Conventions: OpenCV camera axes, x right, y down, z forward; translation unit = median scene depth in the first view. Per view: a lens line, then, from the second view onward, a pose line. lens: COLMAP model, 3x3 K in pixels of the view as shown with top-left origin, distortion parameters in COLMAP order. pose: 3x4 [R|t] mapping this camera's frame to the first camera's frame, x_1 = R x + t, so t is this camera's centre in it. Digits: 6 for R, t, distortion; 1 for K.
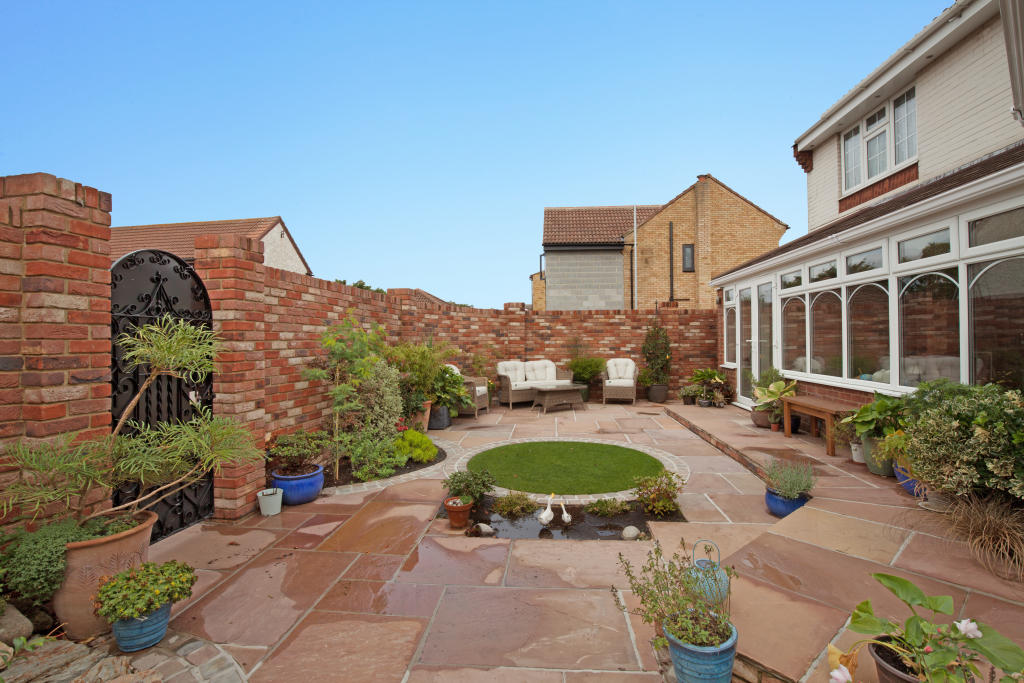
lens RADIAL K [[472.9, 0, 508.6], [0, 472.9, 330.0], [0, 0, 1]] dist [-0.028263, 0.000094]
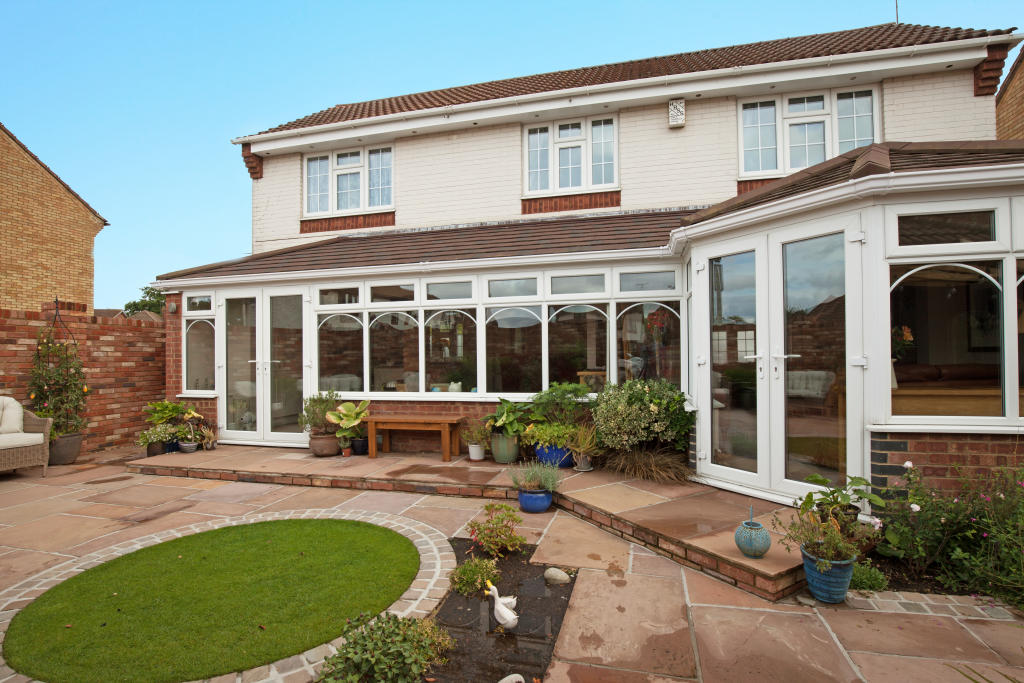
lens RADIAL K [[499.8, 0, 514.2], [0, 499.8, 354.0], [0, 0, 1]] dist [-0.021988, 0.000481]
pose [[0.148946, 0.011290, 0.988781, -0.292883], [-0.008263, 0.999914, -0.010173, 0.015470], [-0.988811, -0.006655, 0.149026, 0.417314]]
